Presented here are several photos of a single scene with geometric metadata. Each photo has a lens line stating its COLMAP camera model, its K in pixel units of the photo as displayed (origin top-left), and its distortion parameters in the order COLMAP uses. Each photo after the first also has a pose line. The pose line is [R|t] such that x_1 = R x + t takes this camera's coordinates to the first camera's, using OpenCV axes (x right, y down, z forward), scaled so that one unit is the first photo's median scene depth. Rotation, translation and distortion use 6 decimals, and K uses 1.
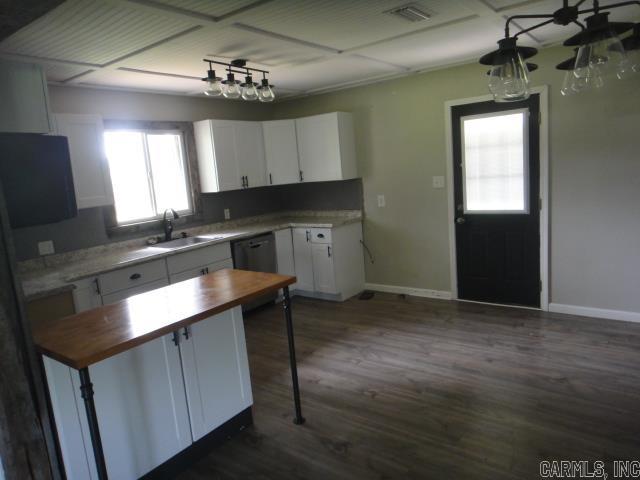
lens RADIAL K [[440.9, 0, 315.6], [0, 440.9, 230.4], [0, 0, 1]] dist [0.003061, 0.002750]
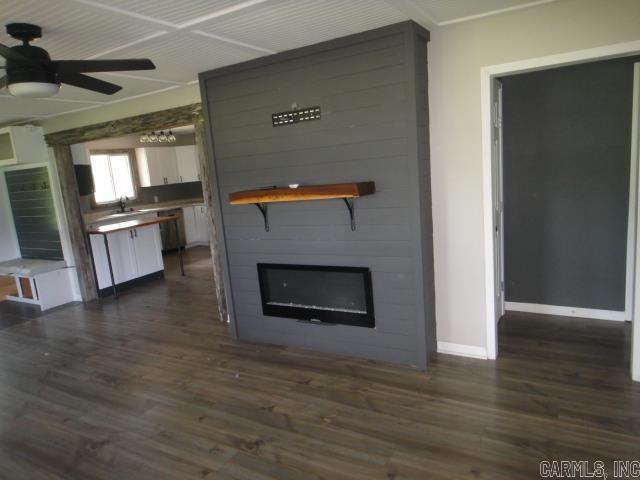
lens RADIAL K [[440.9, 0, 315.6], [0, 440.9, 230.4], [0, 0, 1]] dist [0.003061, 0.002750]
pose [[0.992758, -0.026146, 0.117255, 0.265673], [0.026096, 0.999658, 0.001962, 0.120152], [-0.117267, 0.001112, 0.993100, -0.991152]]
